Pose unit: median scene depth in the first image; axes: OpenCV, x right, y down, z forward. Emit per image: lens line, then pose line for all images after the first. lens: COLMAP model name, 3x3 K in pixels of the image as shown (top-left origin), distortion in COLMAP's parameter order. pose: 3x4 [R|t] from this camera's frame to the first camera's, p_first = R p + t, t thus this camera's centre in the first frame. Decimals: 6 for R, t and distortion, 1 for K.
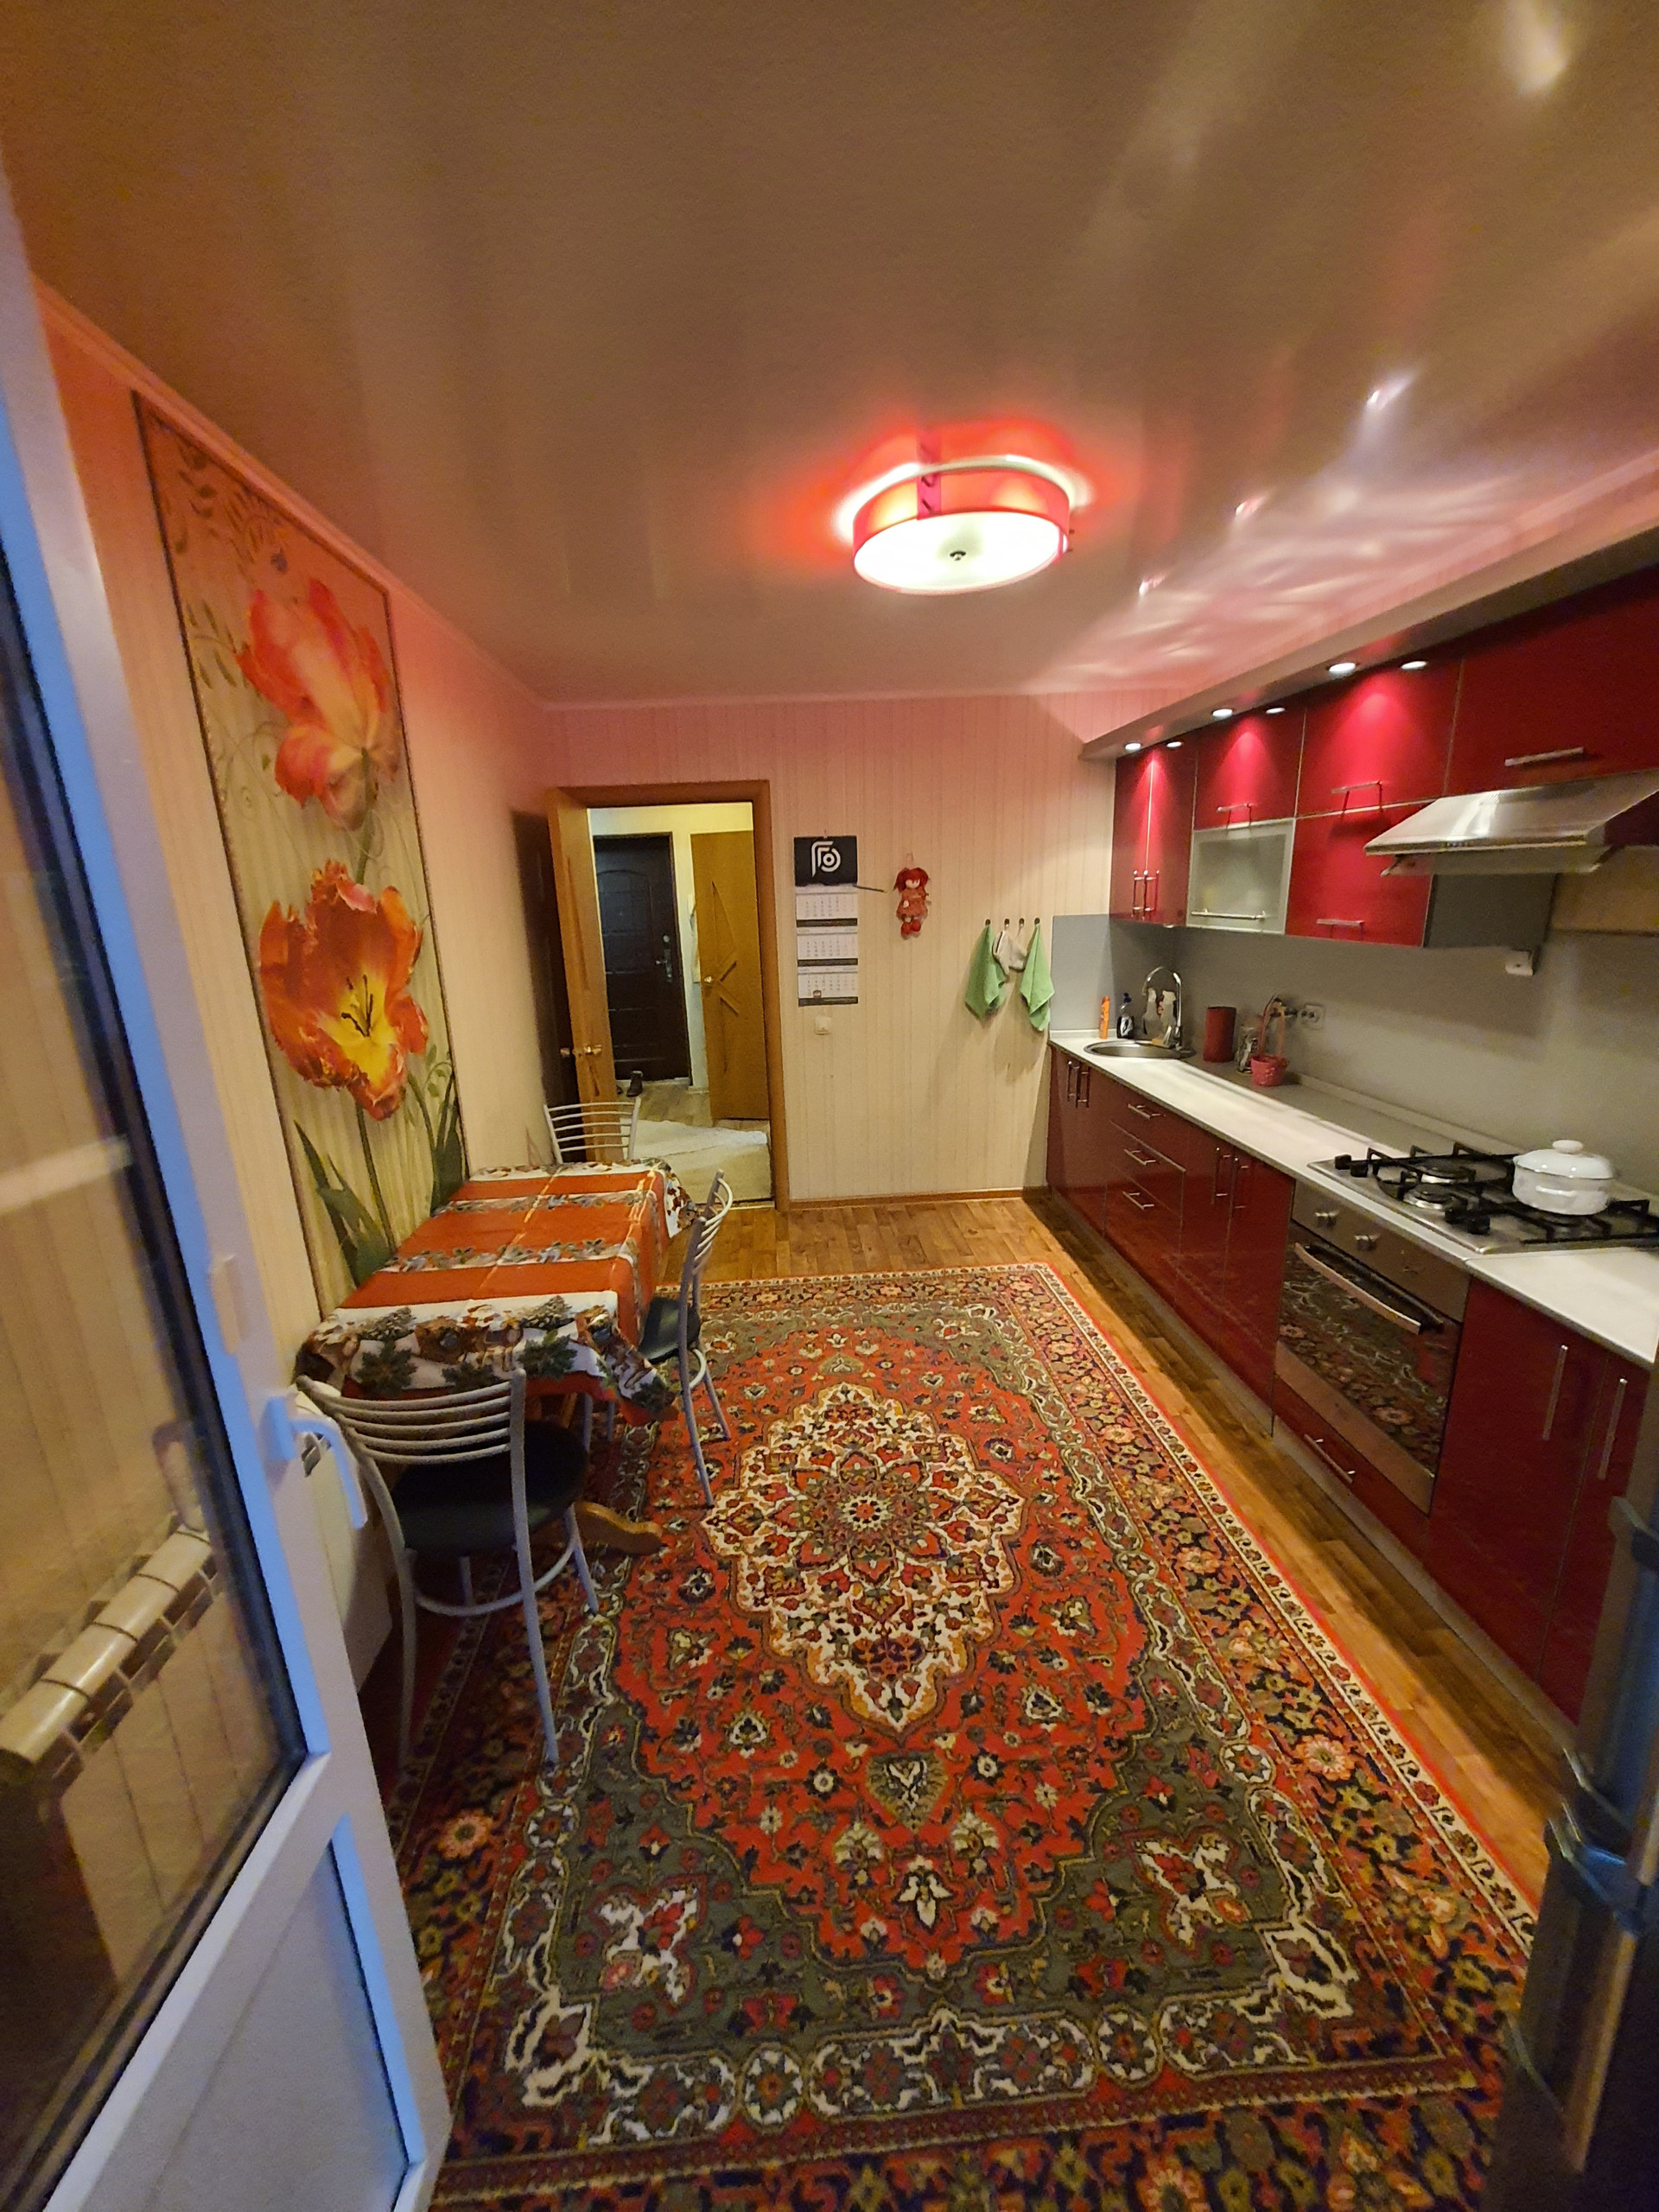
lens RADIAL K [[861.8, 0, 810.3], [0, 861.8, 1121.3], [0, 0, 1]] dist [0.004499, -0.000012]
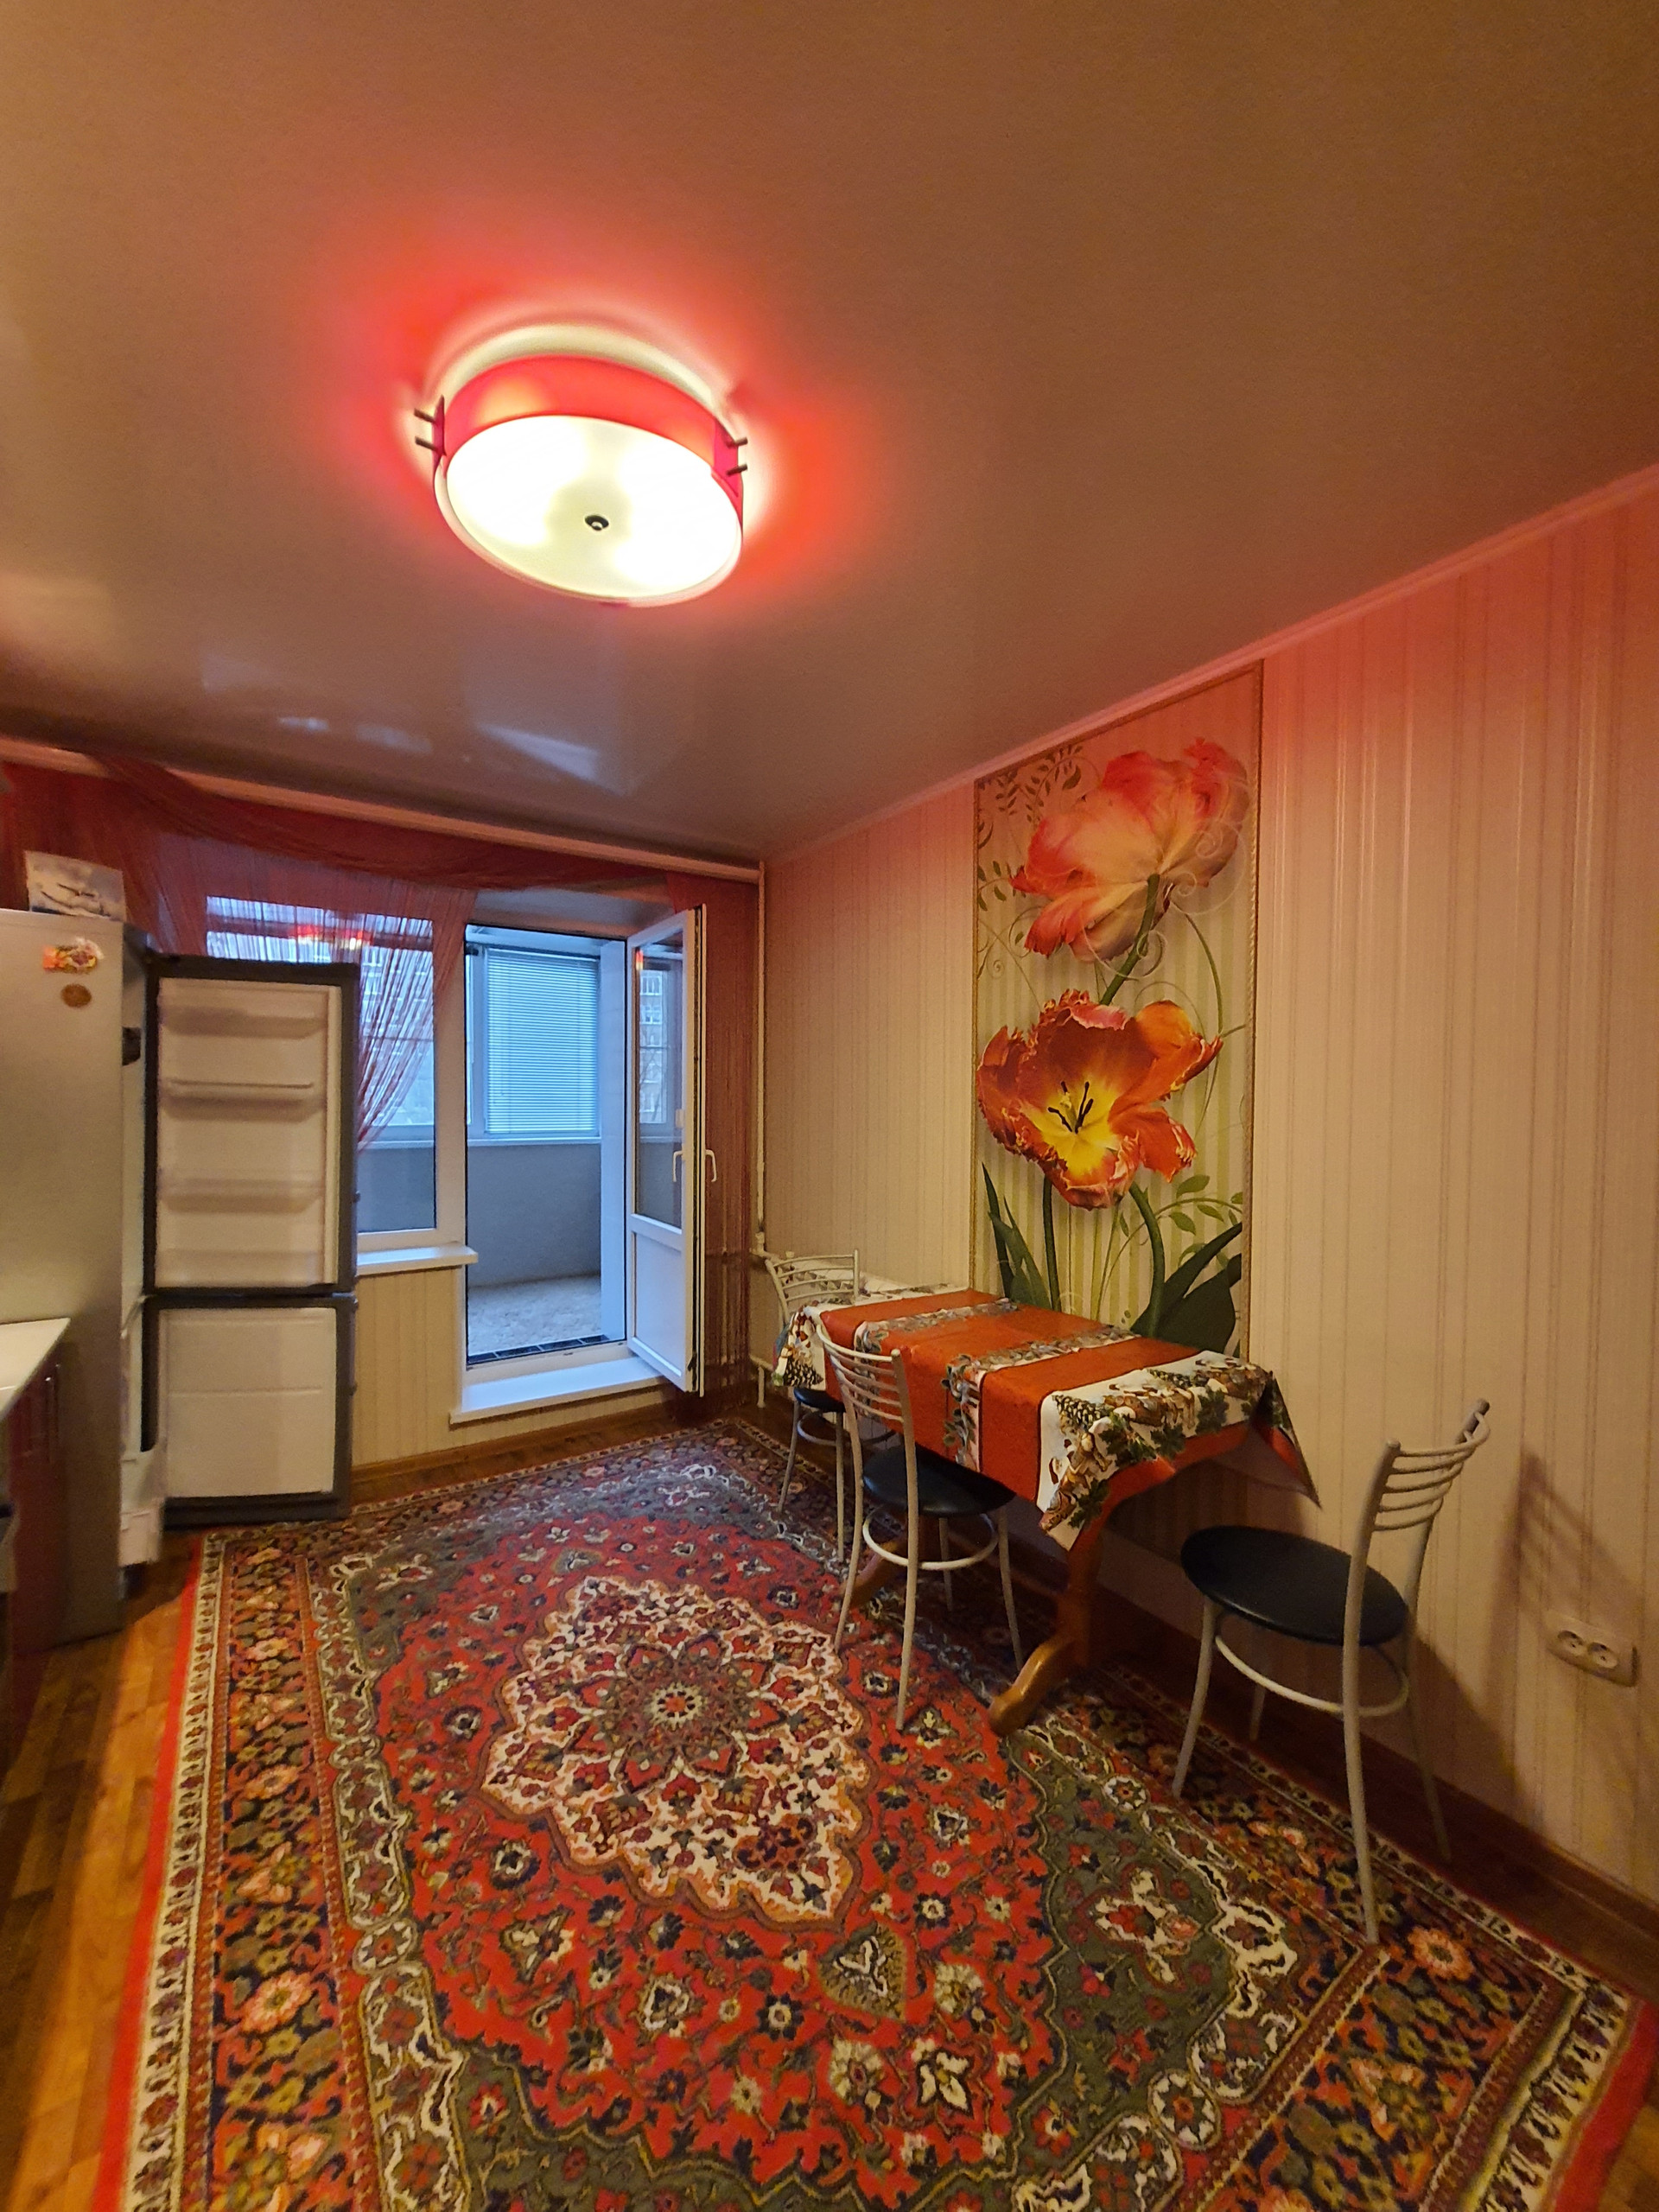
lens RADIAL K [[861.8, 0, 809.7], [0, 861.8, 1120.8], [0, 0, 1]] dist [0.004499, -0.000012]
pose [[-0.861528, 0.047967, -0.505438, 0.409642], [-0.107010, 0.956008, 0.273126, -0.409796], [0.496304, 0.289393, -0.818495, 1.835909]]
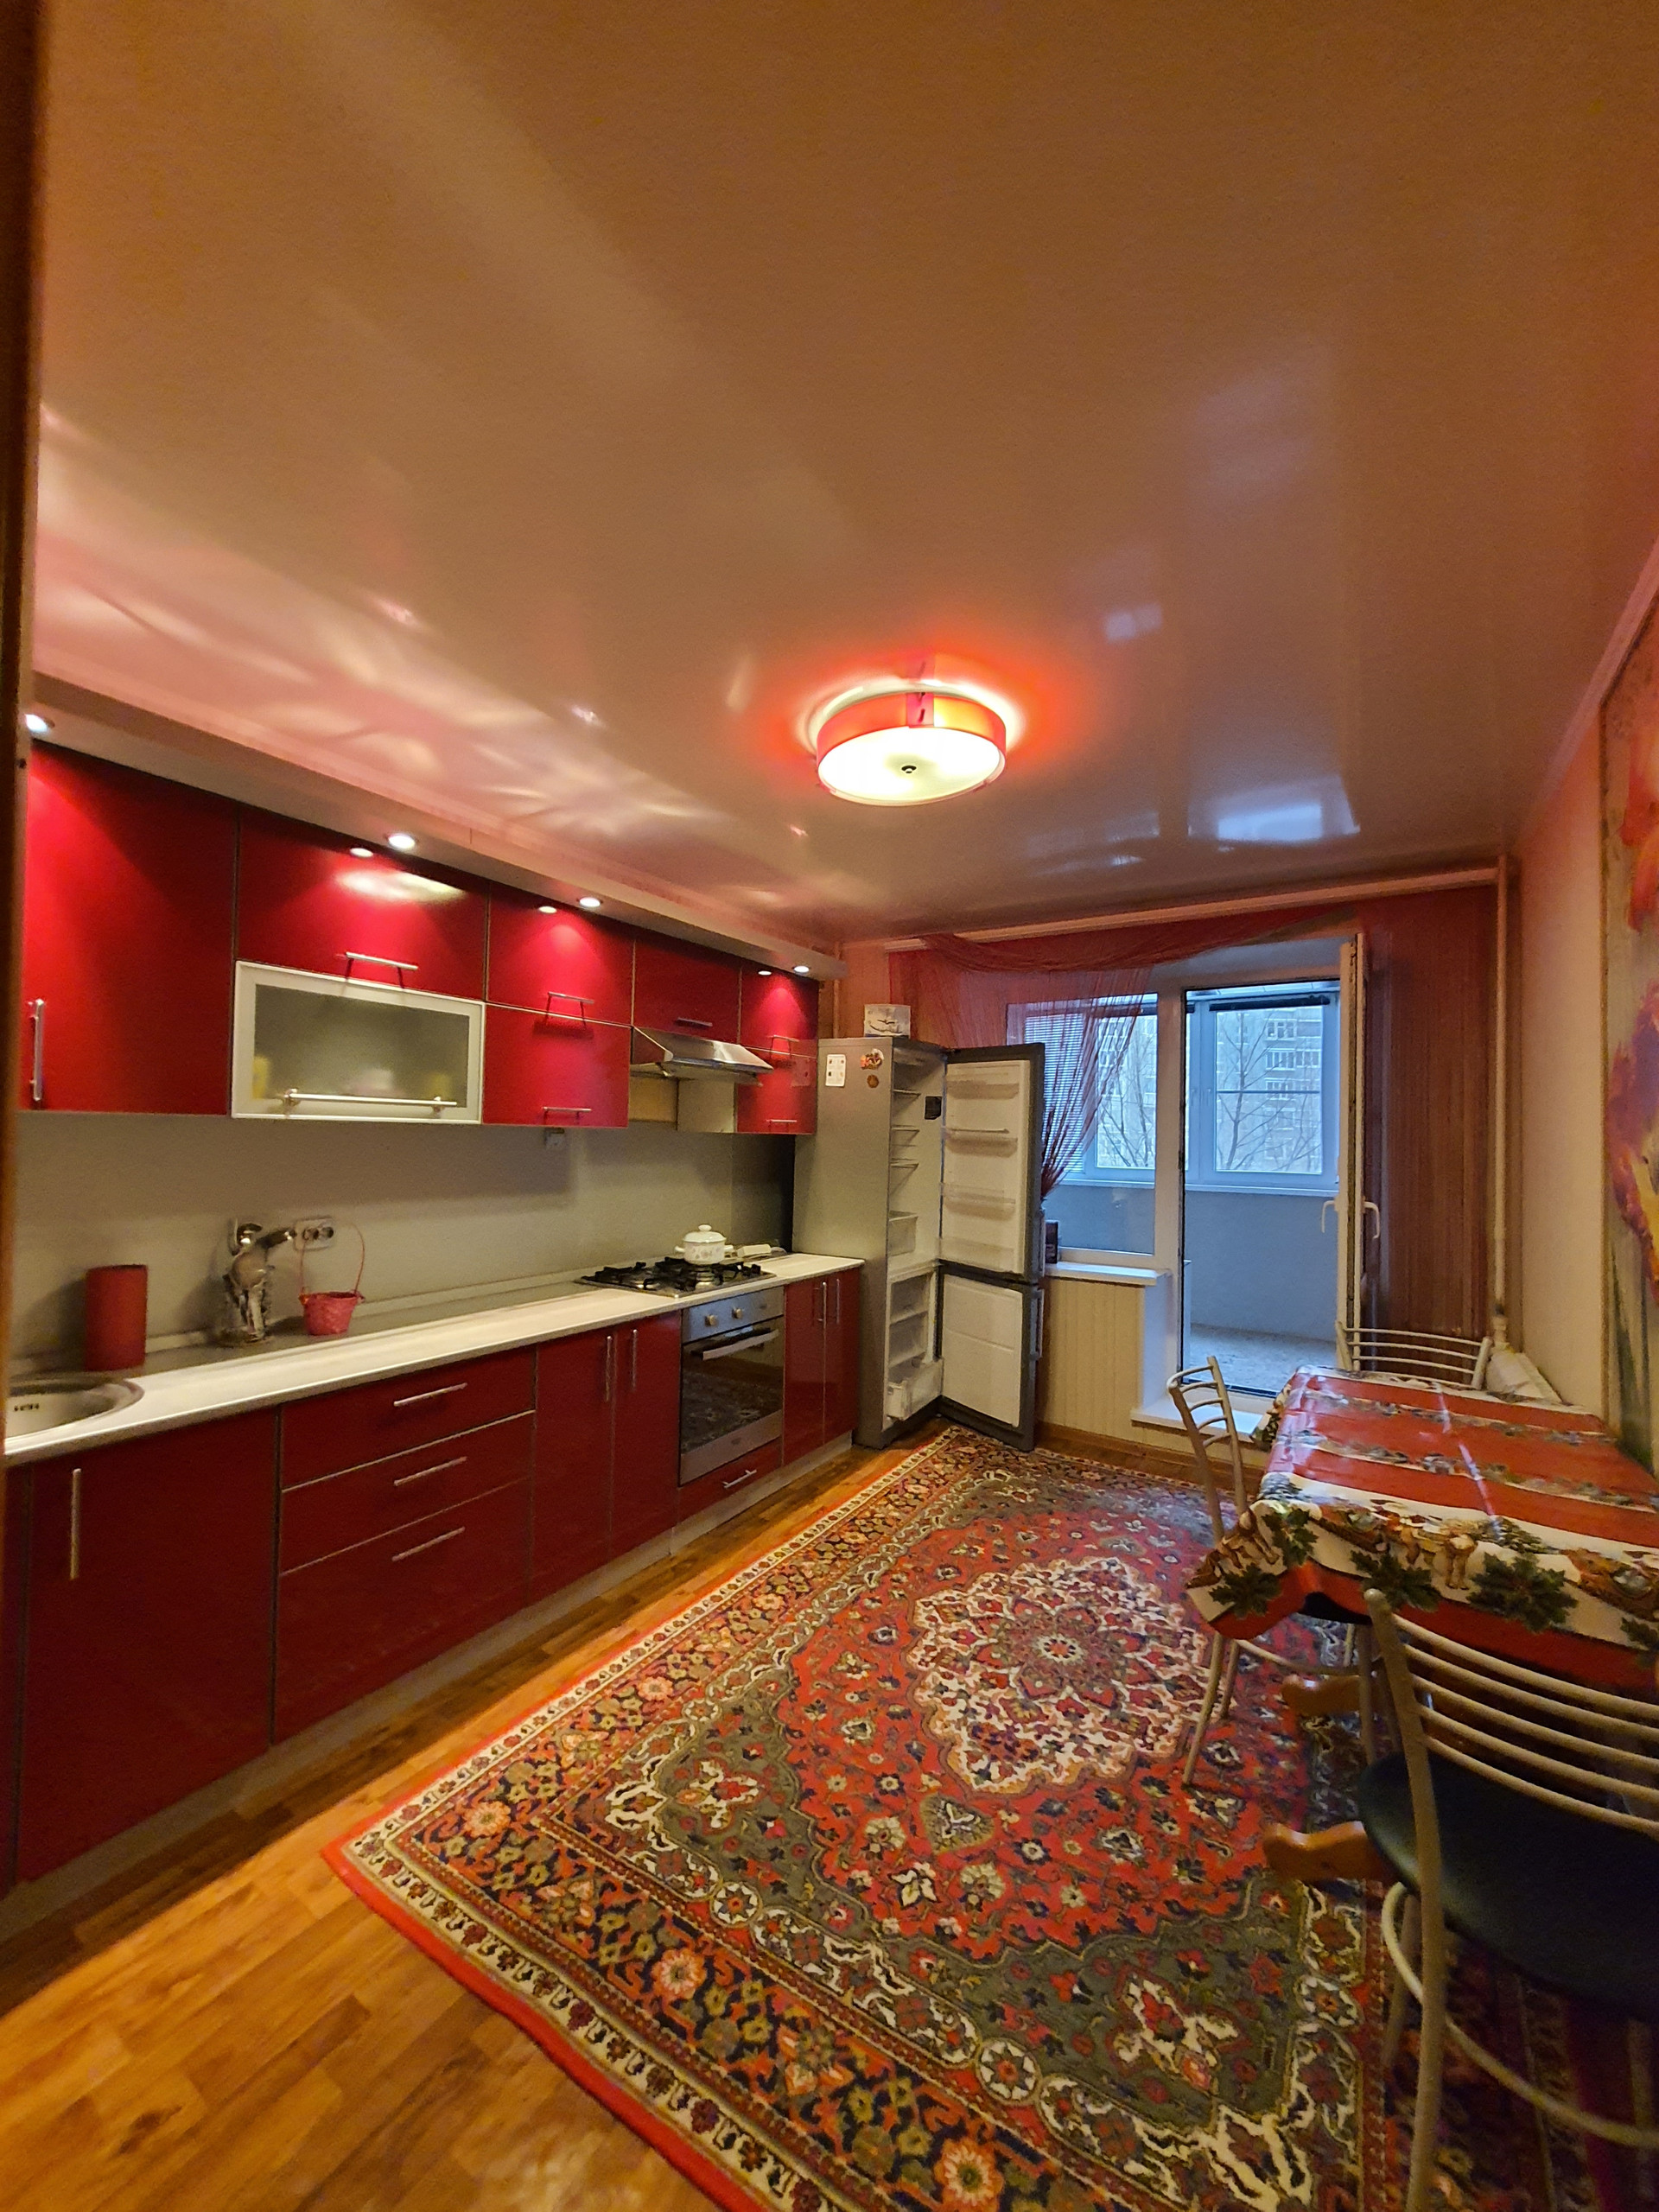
lens RADIAL K [[861.8, 0, 808.4], [0, 861.8, 1119.1], [0, 0, 1]] dist [0.004499, -0.000012]
pose [[-0.811337, 0.036483, 0.583439, -0.360467], [0.166014, 0.971338, 0.170121, -0.436663], [-0.560510, 0.234885, -0.794140, 2.095561]]
